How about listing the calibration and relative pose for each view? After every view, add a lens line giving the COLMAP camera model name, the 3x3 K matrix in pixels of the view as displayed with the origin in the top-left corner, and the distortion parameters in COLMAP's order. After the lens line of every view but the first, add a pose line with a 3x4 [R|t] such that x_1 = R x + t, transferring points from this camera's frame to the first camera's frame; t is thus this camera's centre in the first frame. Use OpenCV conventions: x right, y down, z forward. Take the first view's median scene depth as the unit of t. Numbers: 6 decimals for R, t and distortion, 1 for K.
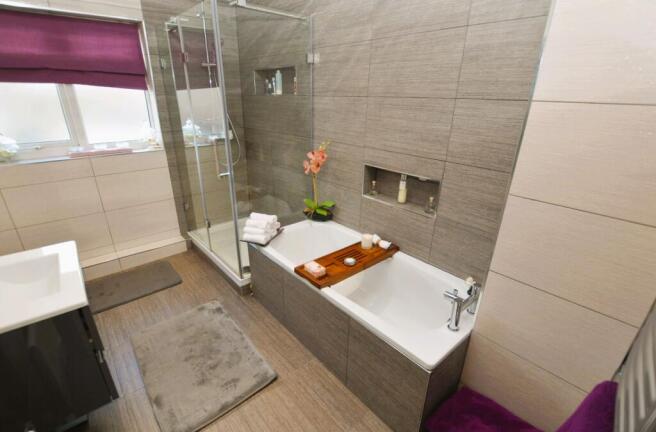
lens RADIAL K [[297.0, 0, 324.2], [0, 297.0, 221.0], [0, 0, 1]] dist [-0.027027, 0.001472]
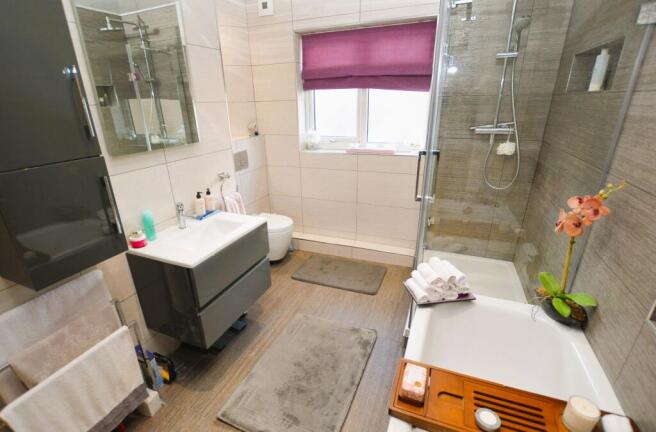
lens RADIAL K [[314.6, 0, 327.5], [0, 314.6, 222.5], [0, 0, 1]] dist [-0.002639, 0.000965]
pose [[0.453507, 0.304328, -0.837685, 0.251669], [-0.321240, 0.932535, 0.164873, -0.142764], [0.831346, 0.194326, 0.520674, 0.344197]]
